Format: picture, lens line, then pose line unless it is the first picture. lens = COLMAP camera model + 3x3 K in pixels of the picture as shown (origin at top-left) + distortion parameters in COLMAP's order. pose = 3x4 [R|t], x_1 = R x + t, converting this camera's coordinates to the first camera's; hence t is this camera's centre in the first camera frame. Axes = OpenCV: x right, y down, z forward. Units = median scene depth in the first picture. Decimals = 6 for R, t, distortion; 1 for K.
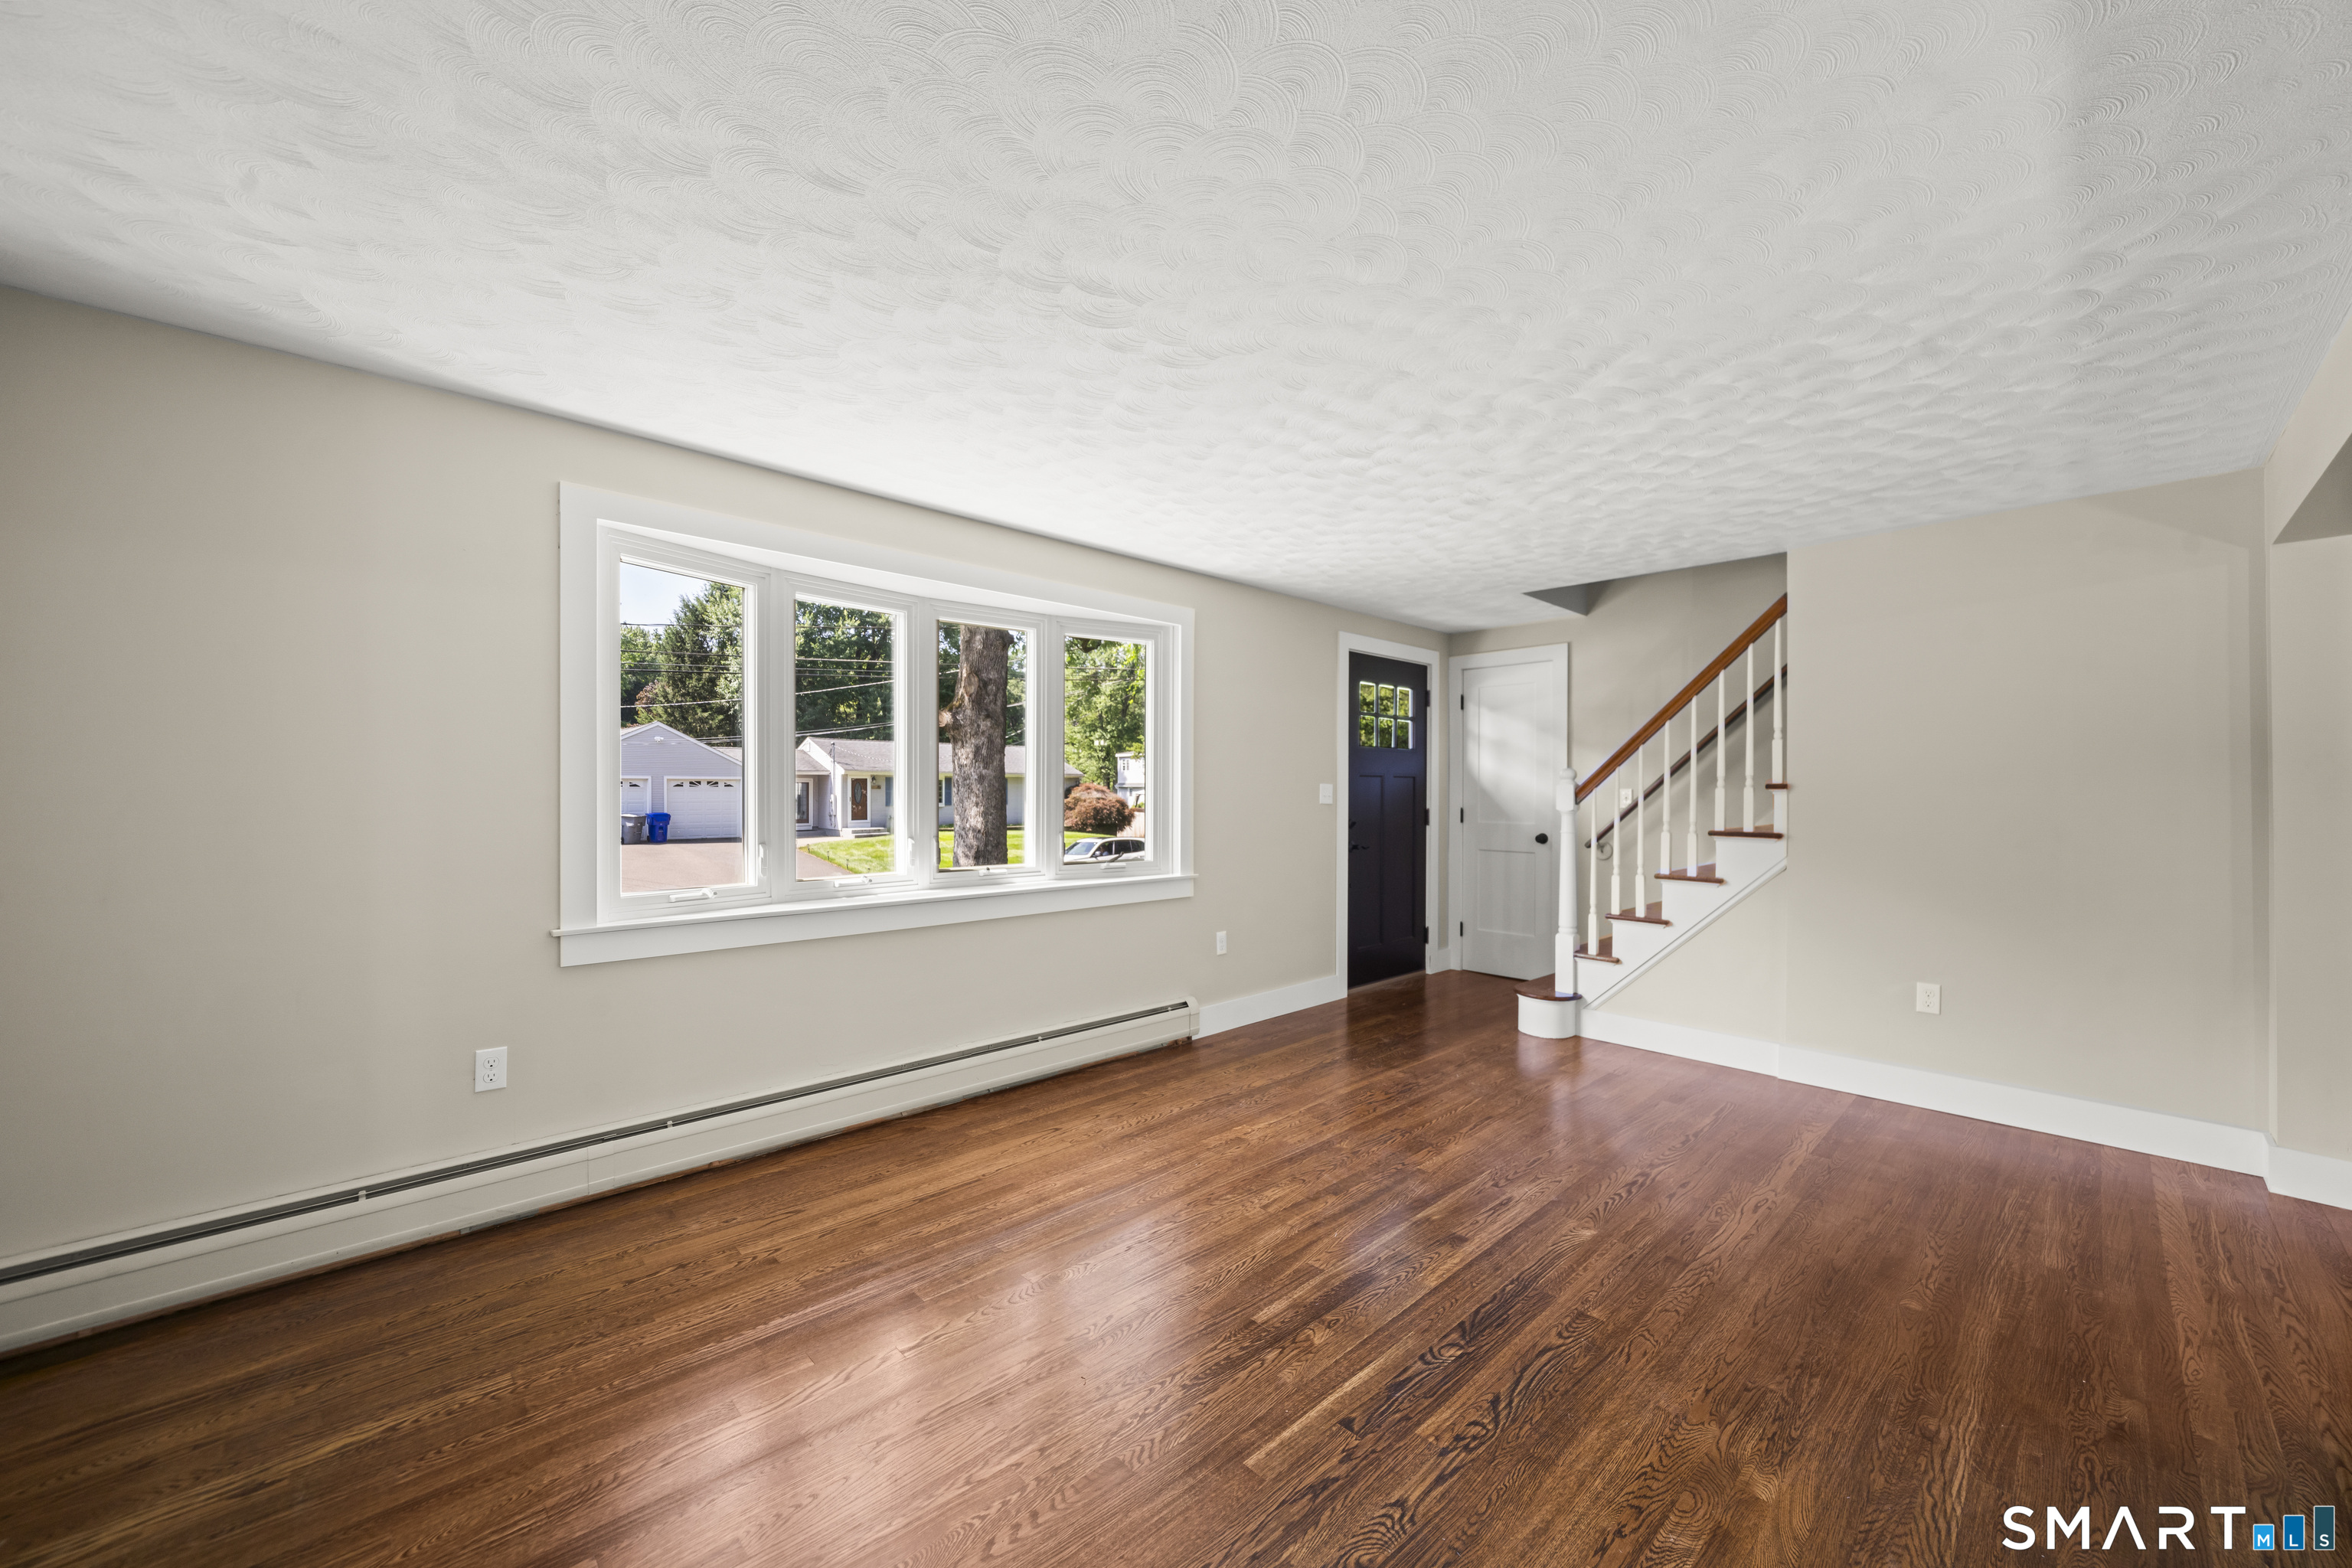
lens RADIAL K [[919.4, 0, 1197.3], [0, 919.4, 785.3], [0, 0, 1]] dist [-0.000486, 0.000094]
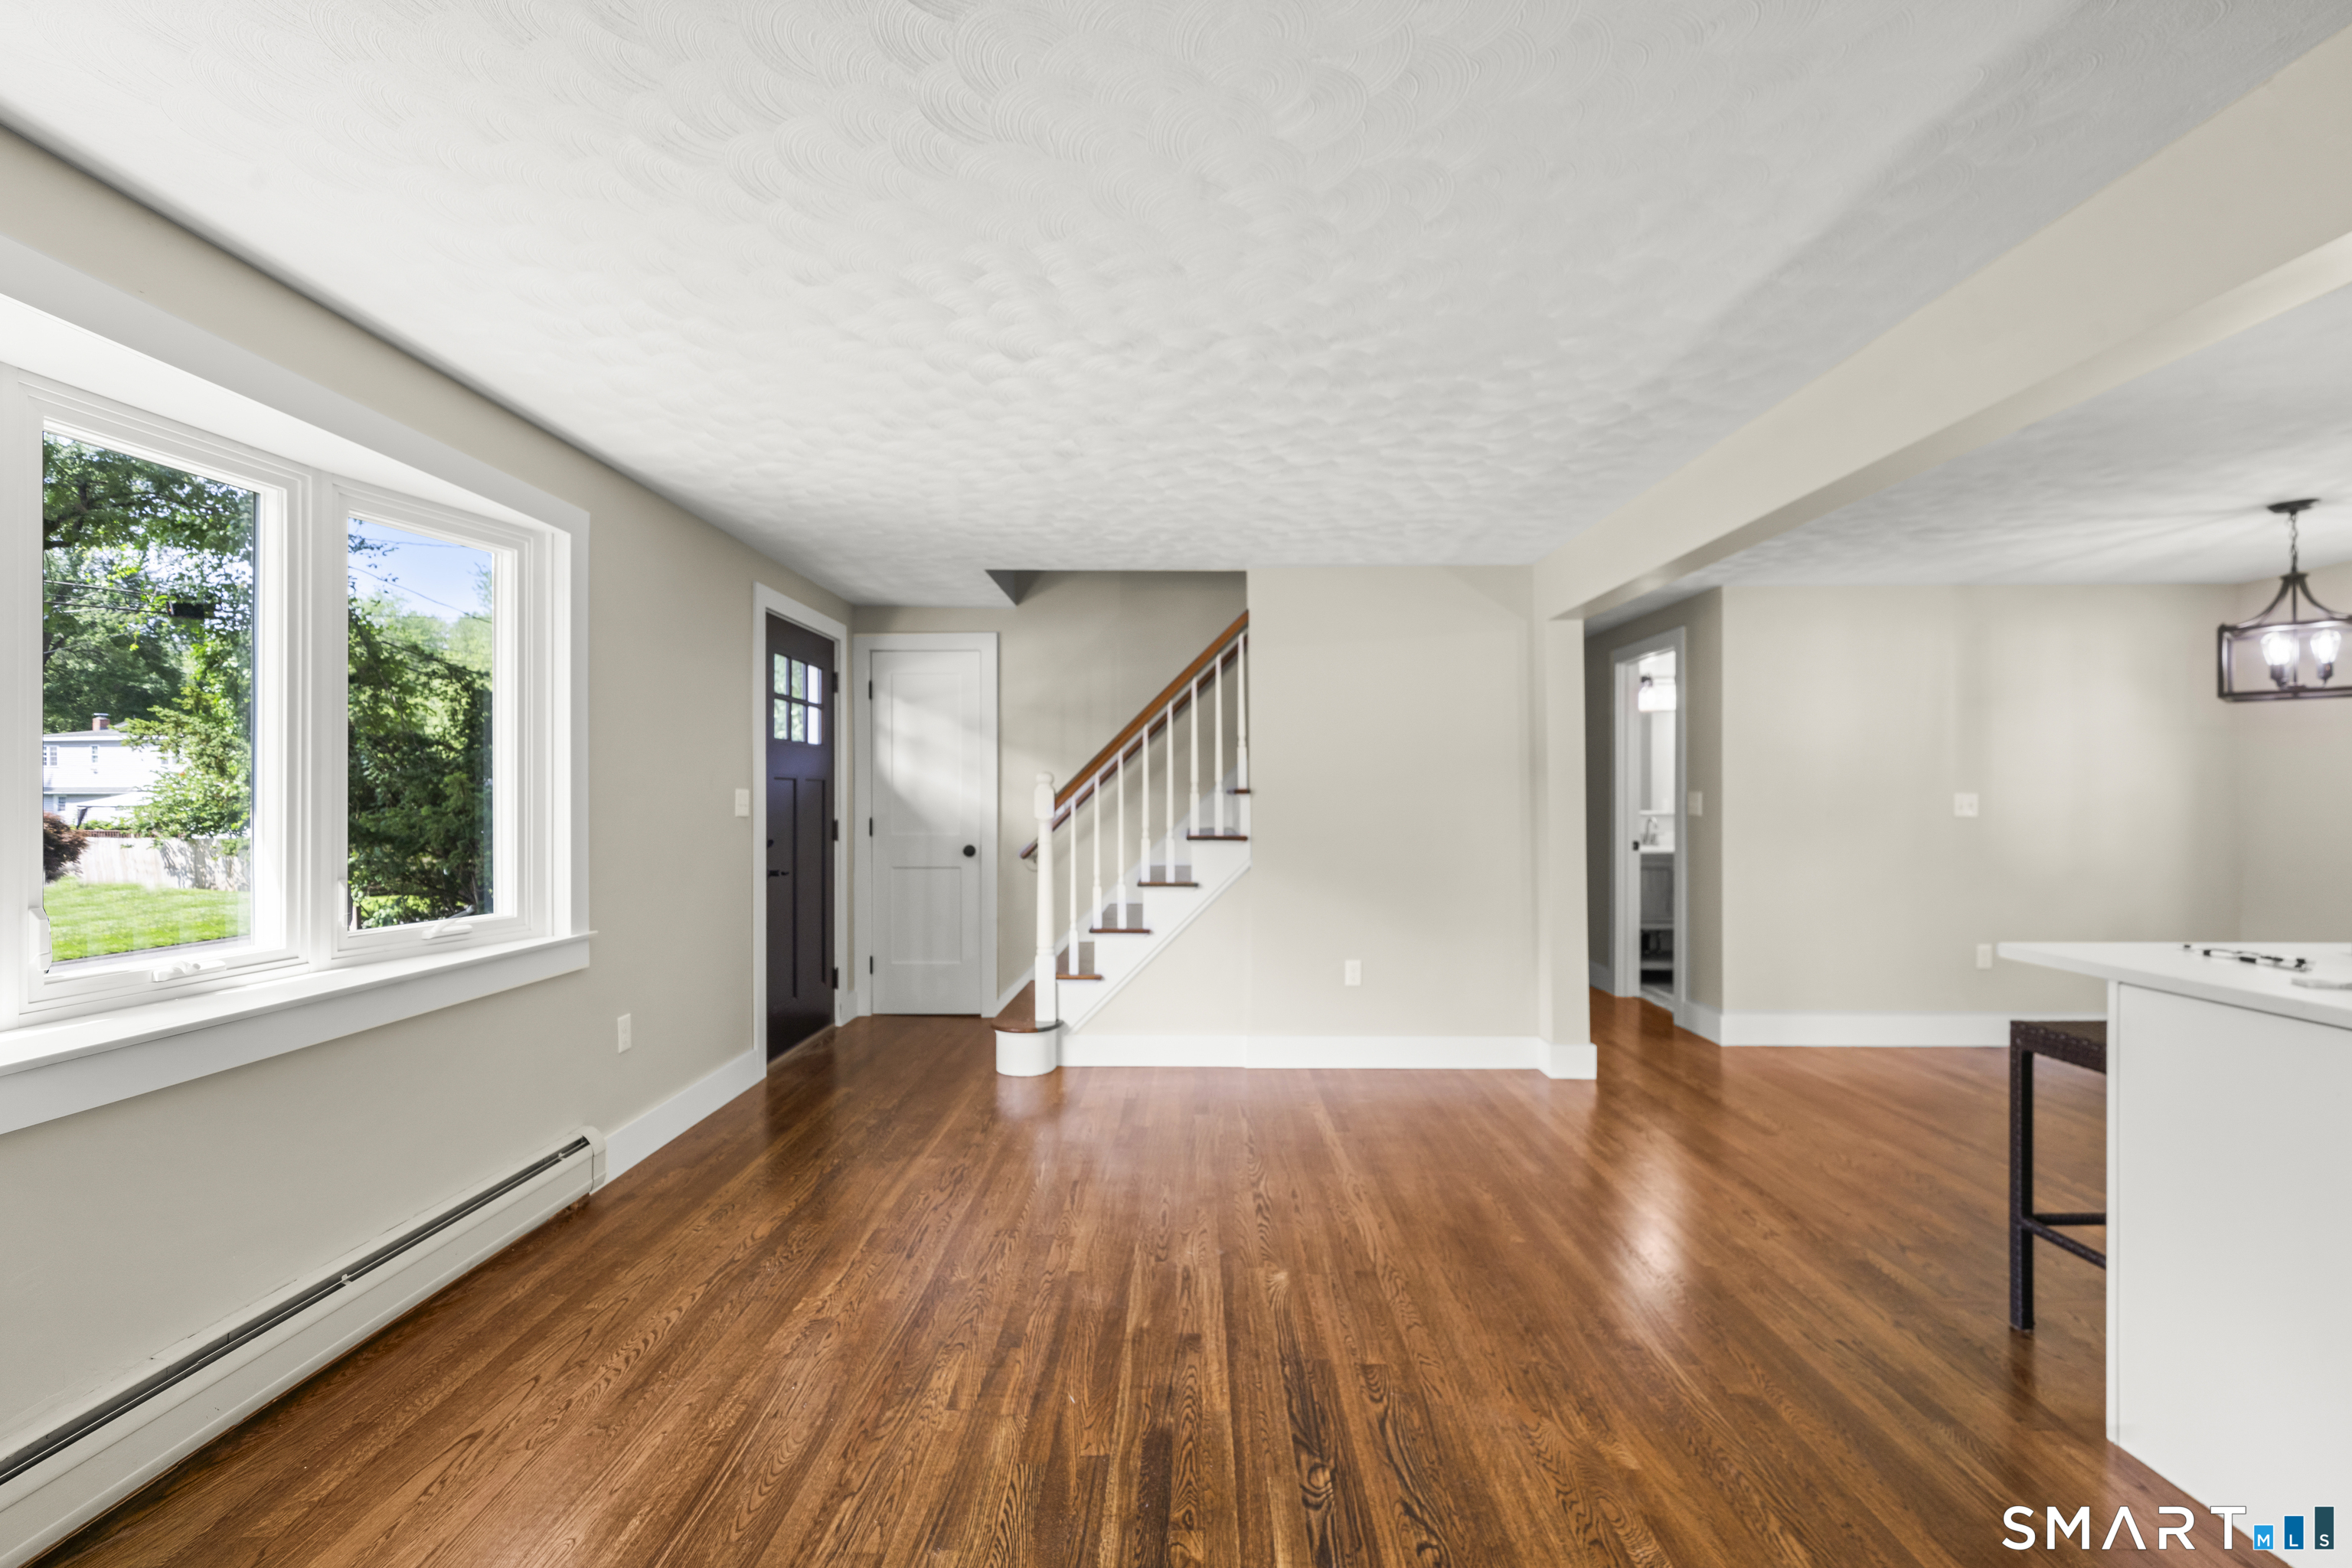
lens RADIAL K [[1005.5, 0, 1188.8], [0, 1005.5, 784.7], [0, 0, 1]] dist [0.001853, -0.000219]
pose [[0.686867, 0.002565, 0.726779, -0.278103], [0.001935, 0.999984, -0.005358, -0.000140], [-0.726781, 0.005087, 0.686851, 0.279252]]
